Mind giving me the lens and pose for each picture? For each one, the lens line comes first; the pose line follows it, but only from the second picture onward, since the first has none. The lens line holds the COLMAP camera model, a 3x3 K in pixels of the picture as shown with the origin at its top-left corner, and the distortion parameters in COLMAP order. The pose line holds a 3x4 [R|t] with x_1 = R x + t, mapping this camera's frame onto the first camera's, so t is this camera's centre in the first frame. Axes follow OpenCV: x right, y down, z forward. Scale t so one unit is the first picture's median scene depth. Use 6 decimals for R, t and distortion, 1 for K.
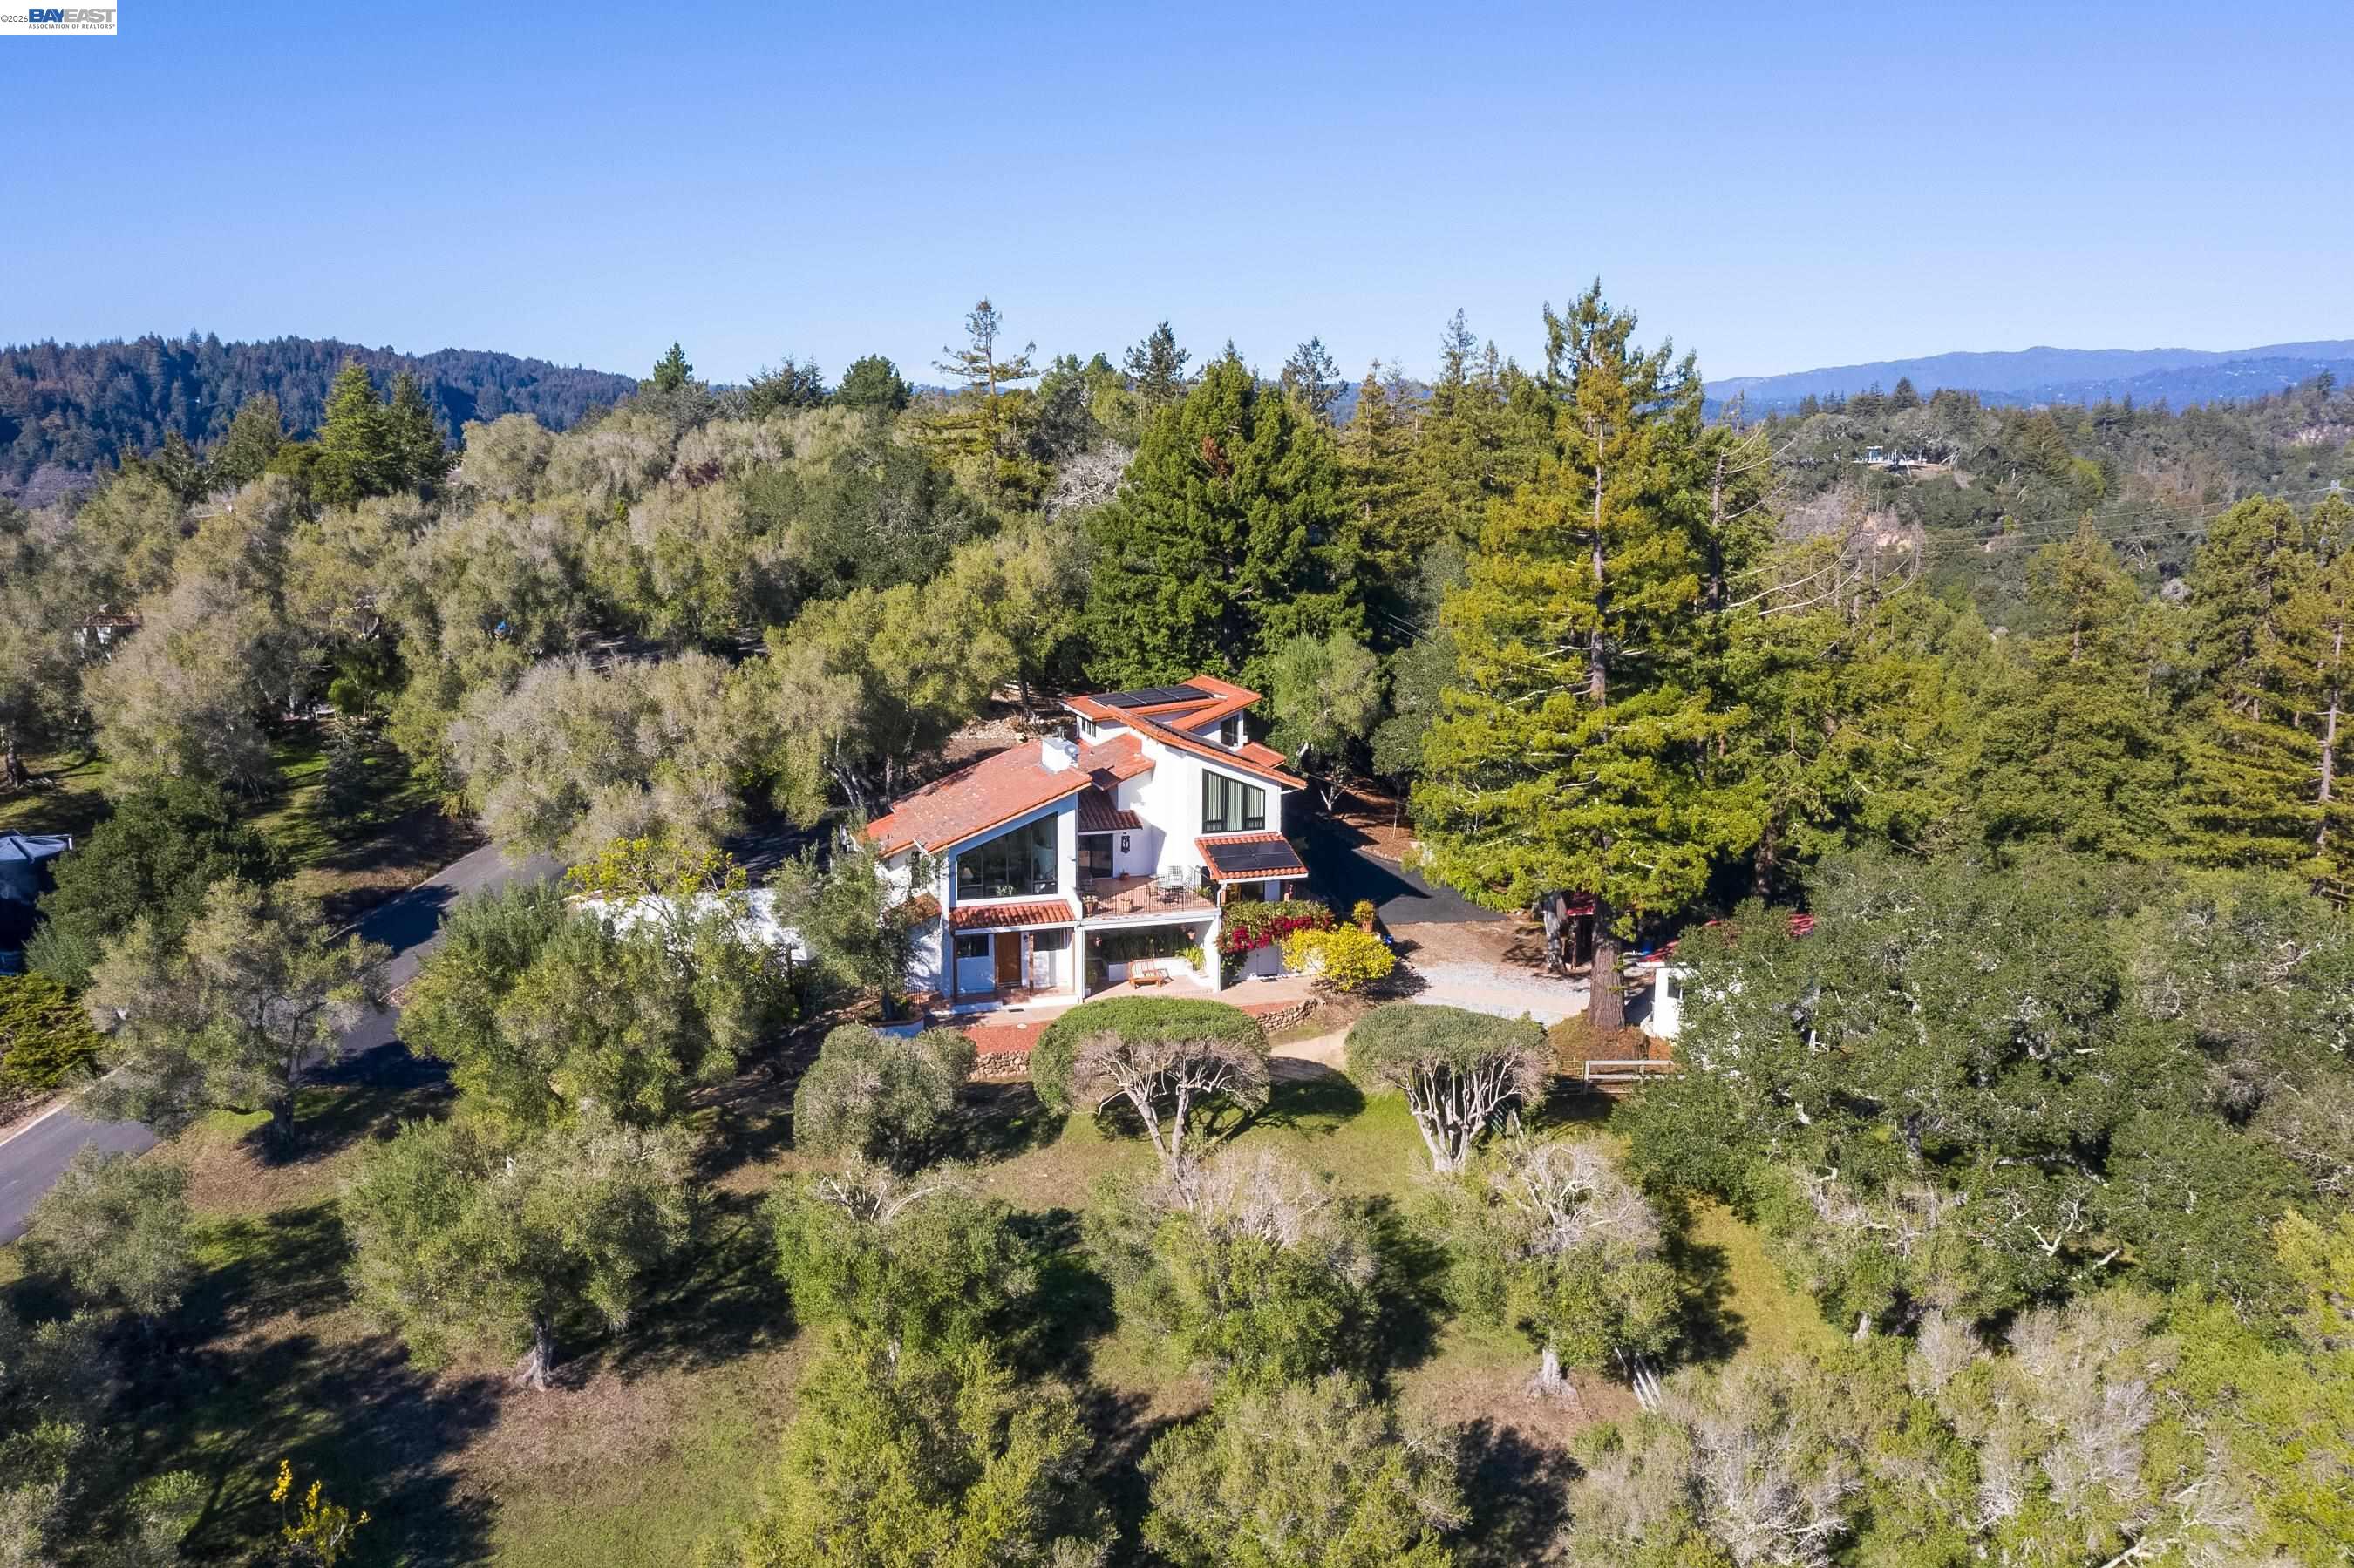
lens RADIAL K [[1859.8, 0, 1177.0], [0, 1859.8, 784.0], [0, 0, 1]] dist [-0.020581, 0.006353]
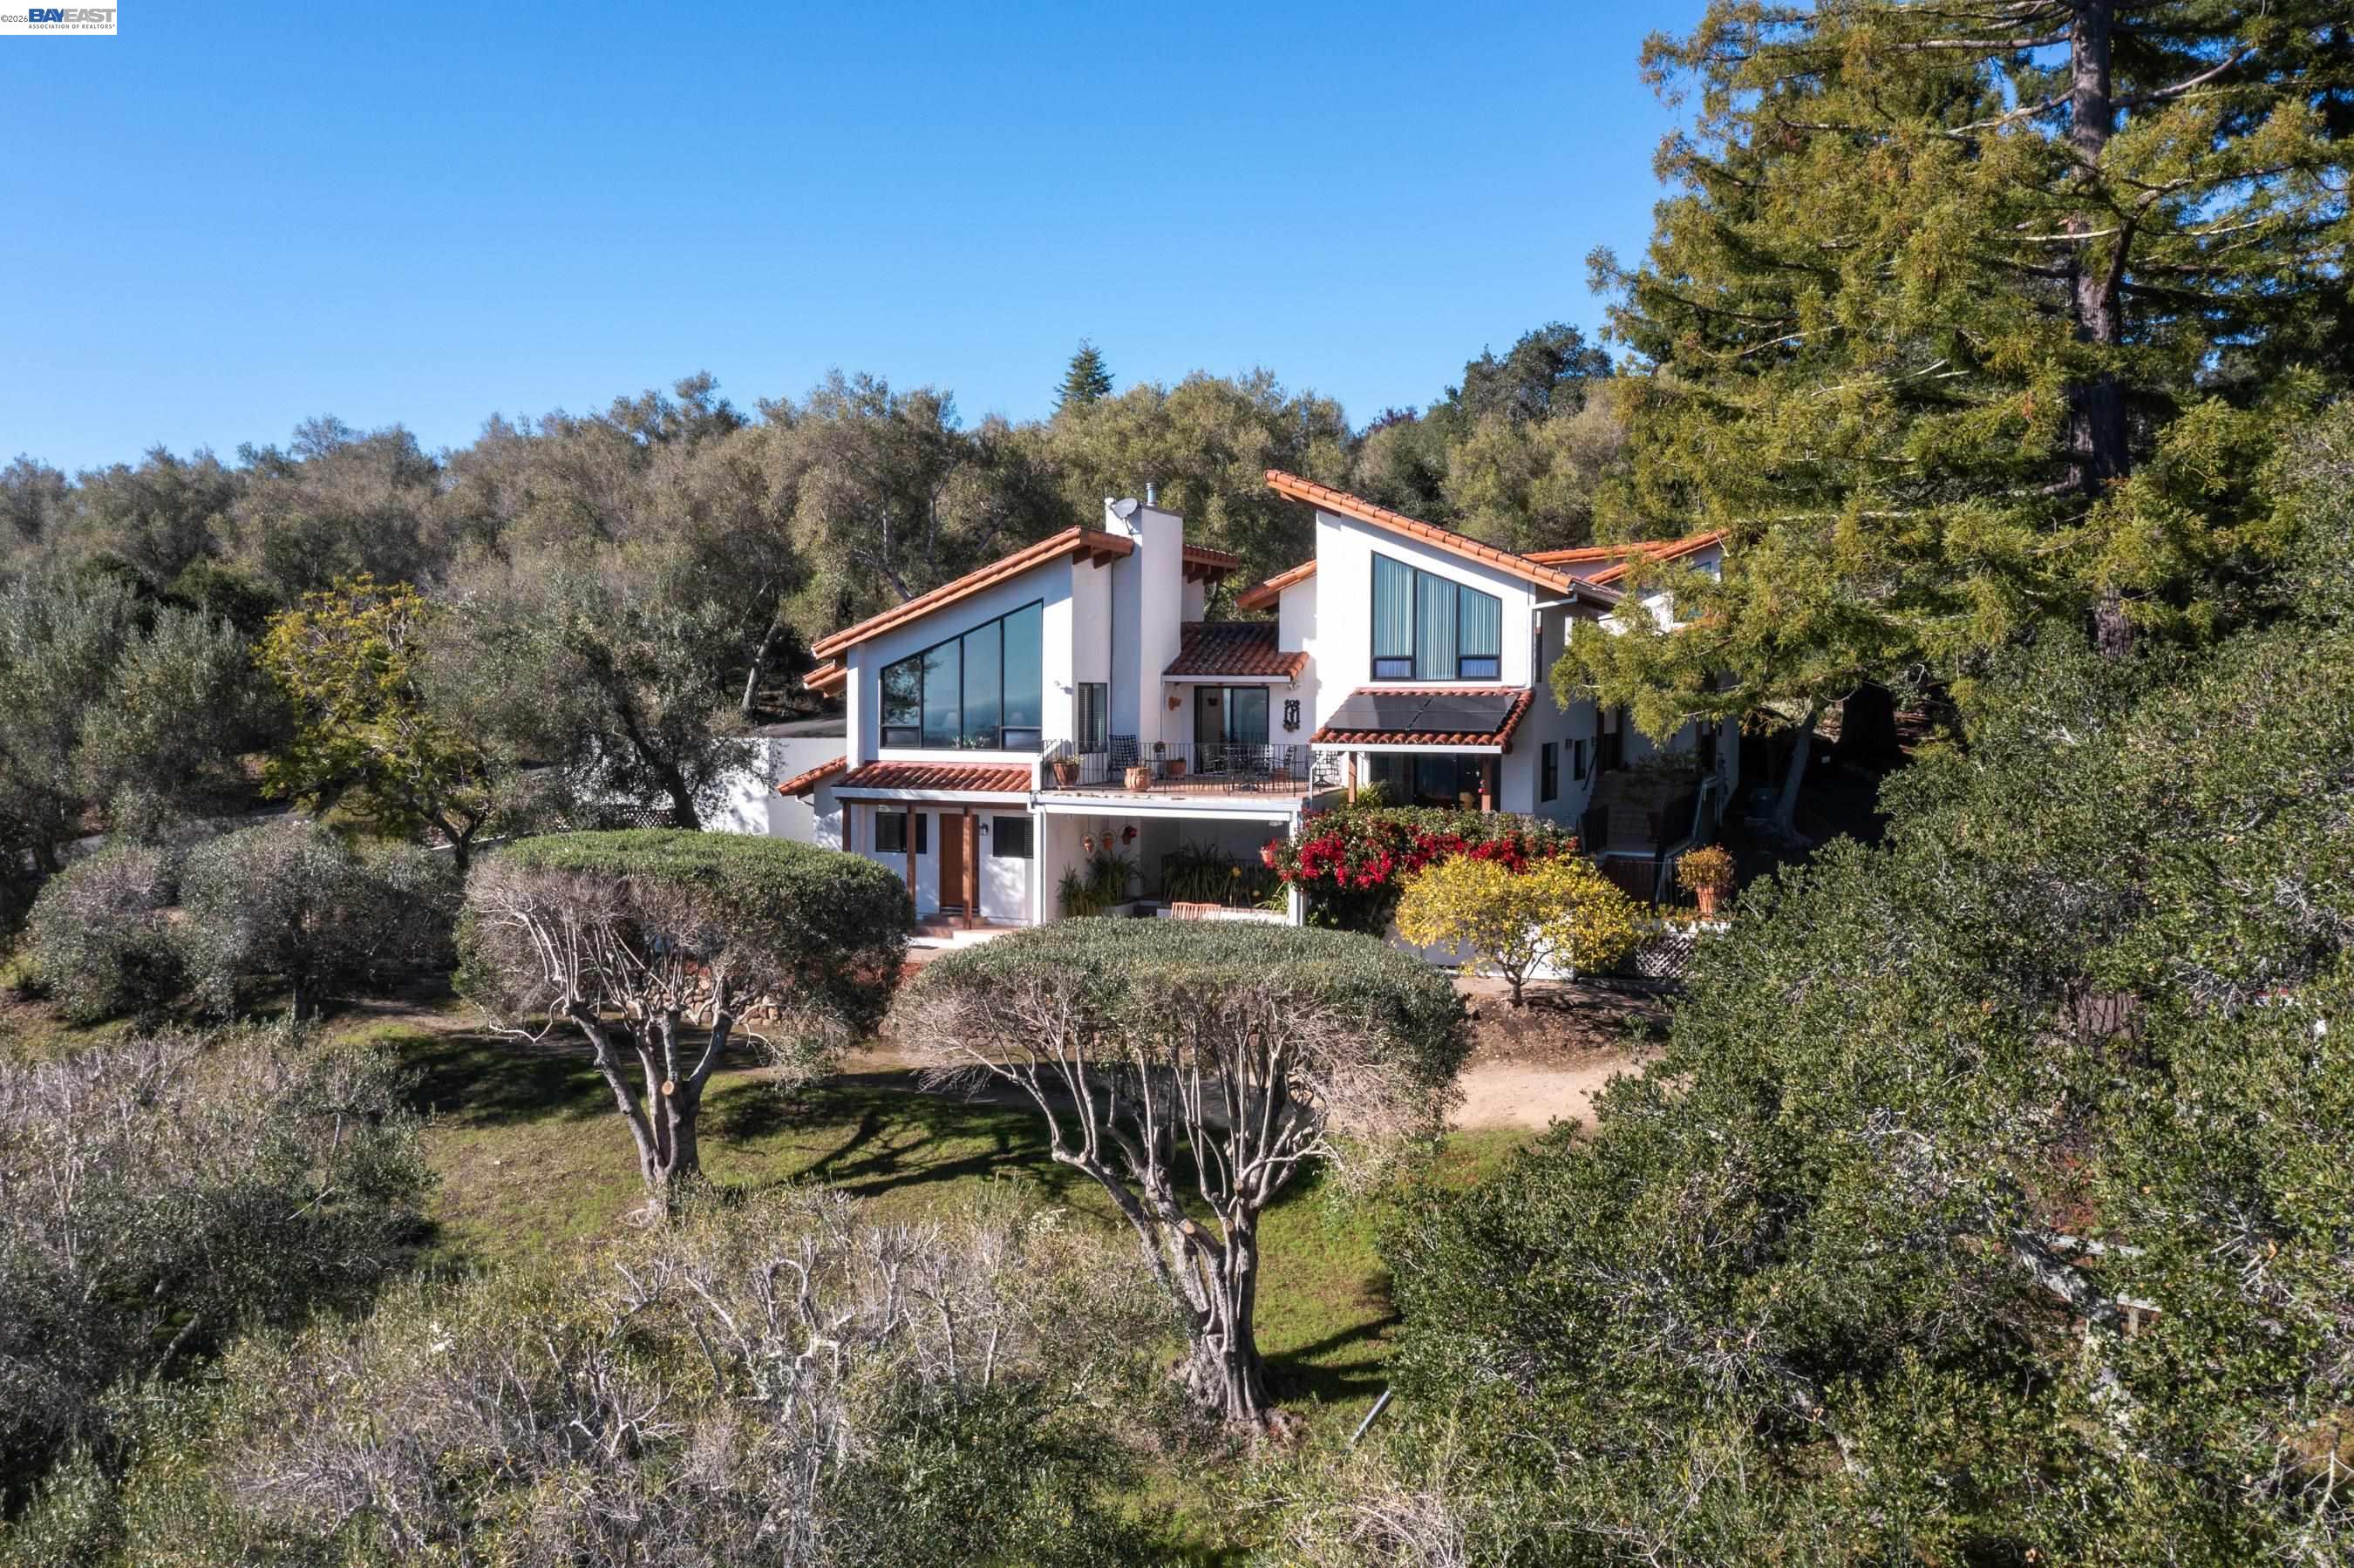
lens RADIAL K [[1859.8, 0, 1177.0], [0, 1859.8, 784.0], [0, 0, 1]] dist [-0.020581, 0.006353]
pose [[0.748949, 0.026759, -0.662087, 0.313099], [-0.116543, 0.988928, -0.091864, 0.108051], [0.652298, 0.145963, 0.743775, 0.589726]]
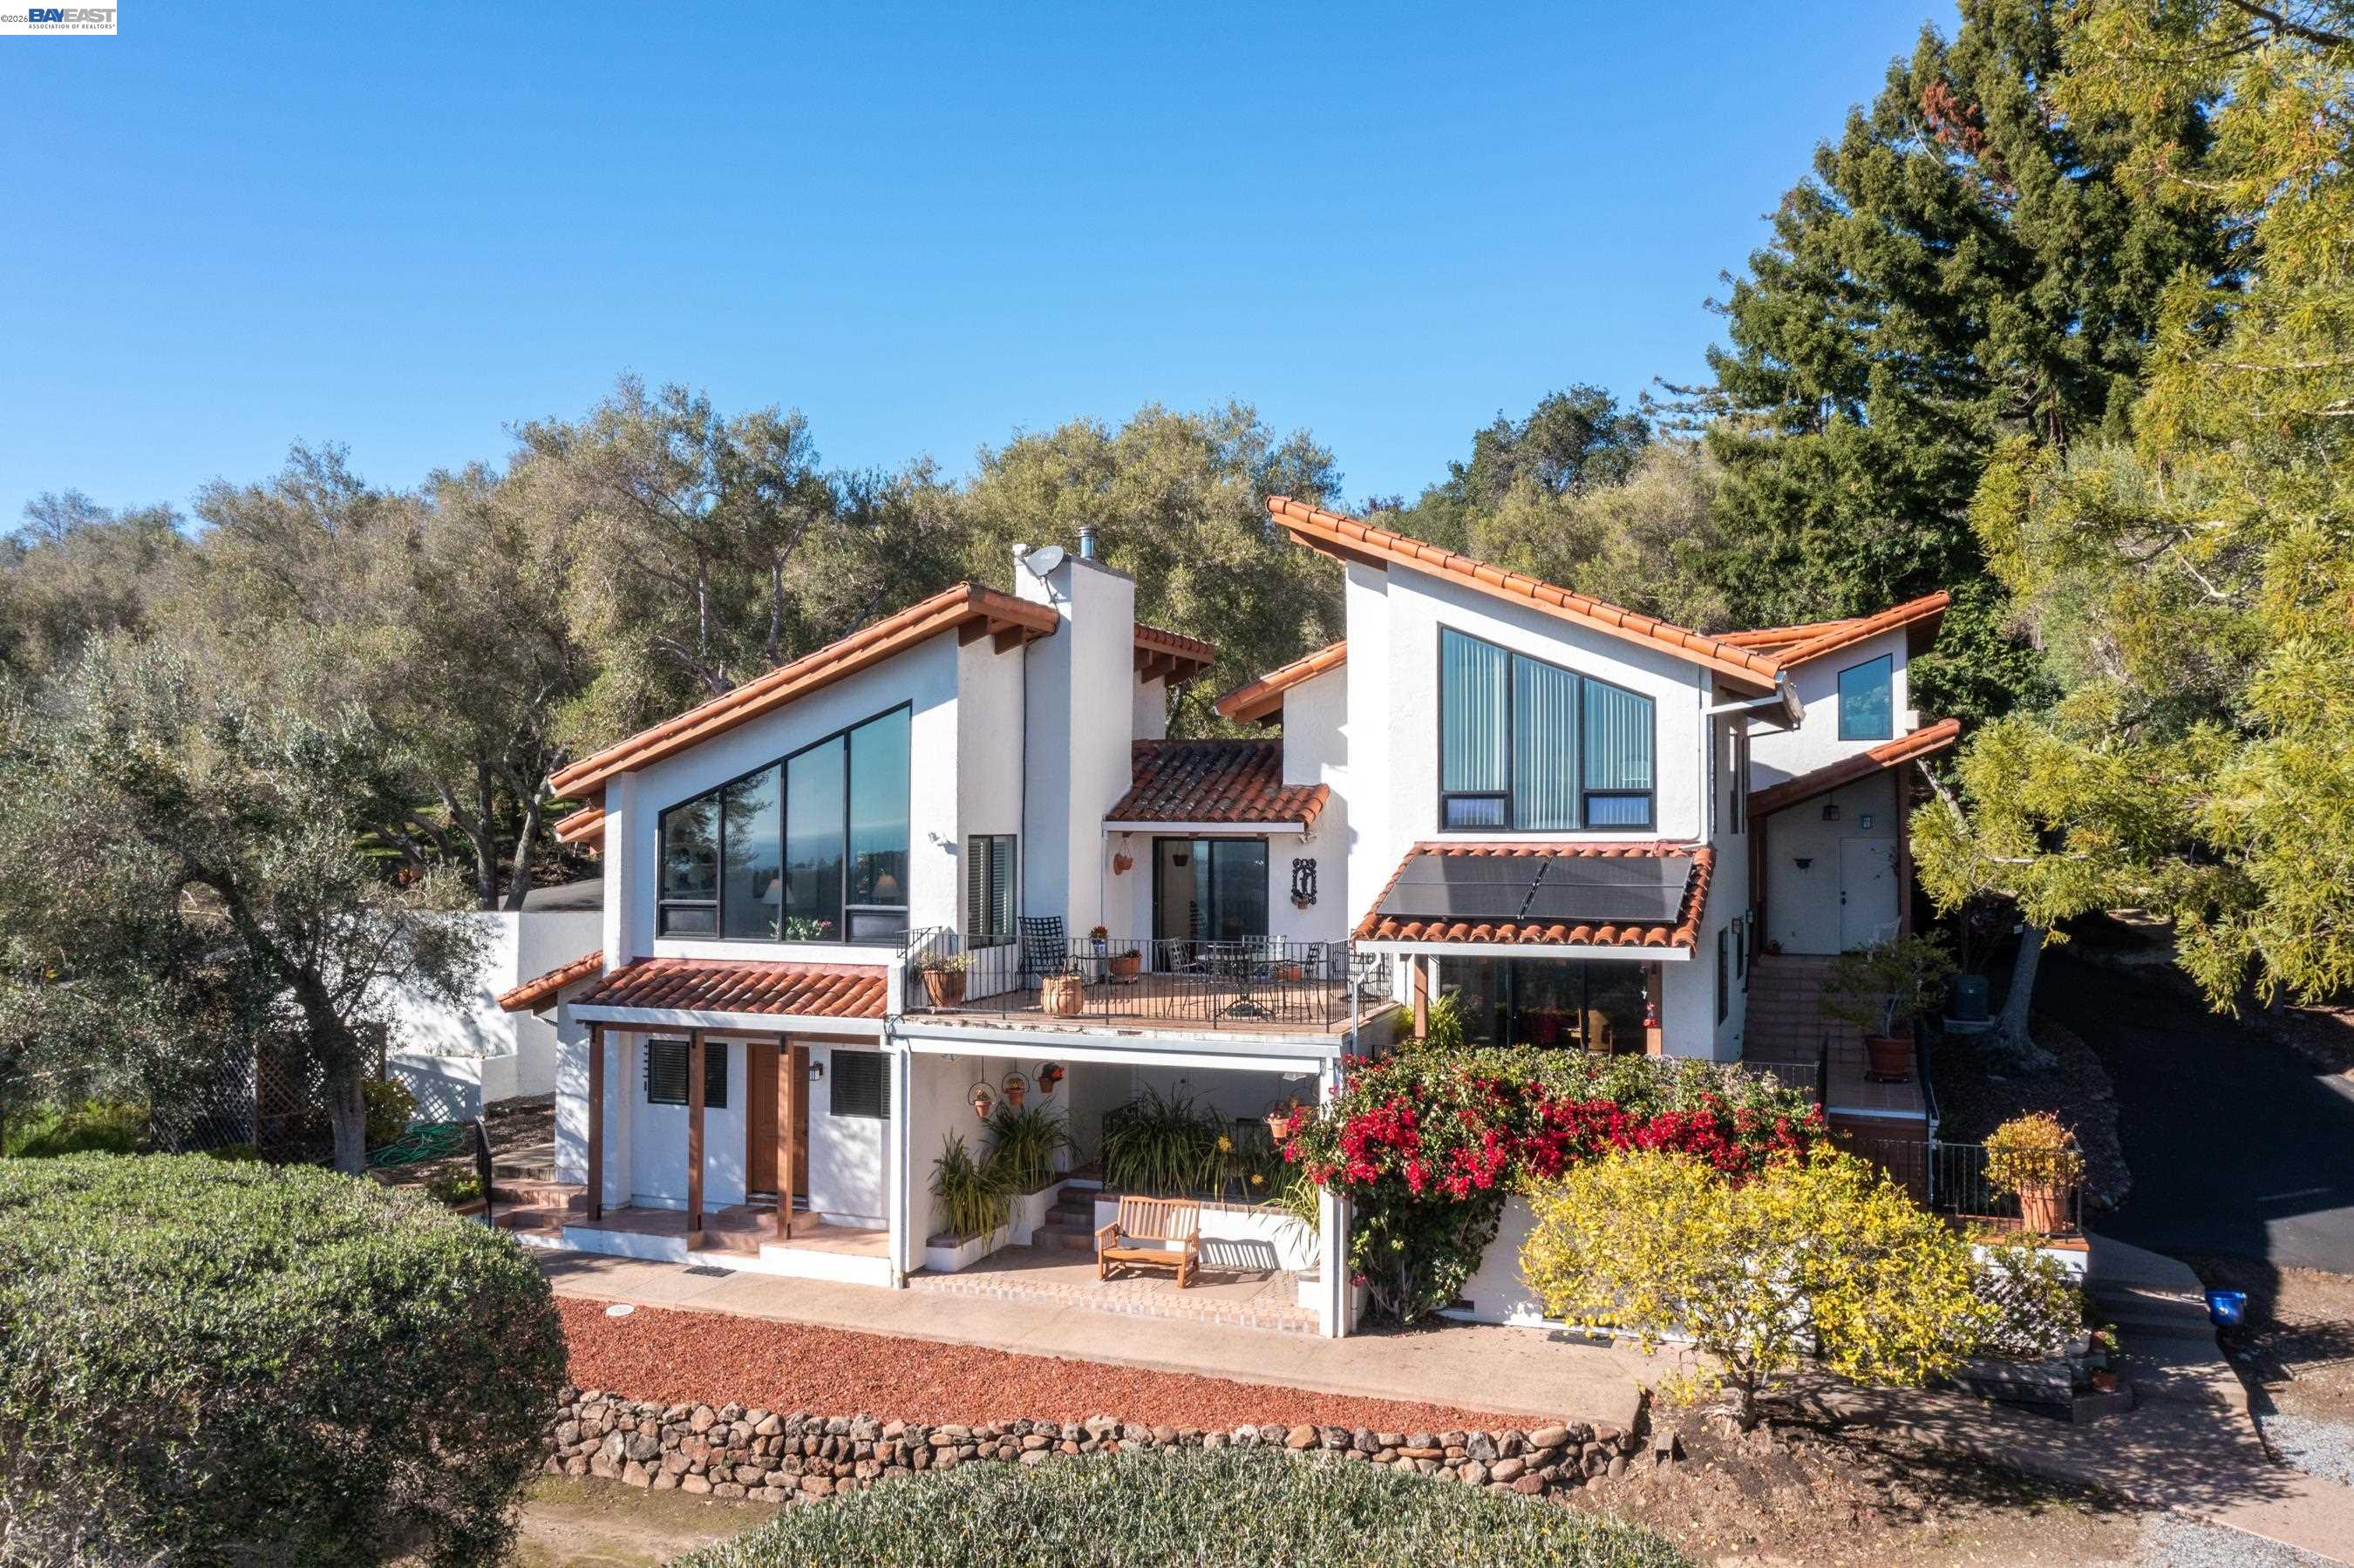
lens RADIAL K [[1859.8, 0, 1177.0], [0, 1859.8, 784.0], [0, 0, 1]] dist [-0.020581, 0.006353]
pose [[0.767441, -0.020708, -0.640785, 0.182987], [-0.109927, 0.980427, -0.163339, 0.075658], [0.631625, 0.195793, 0.750143, 0.732640]]
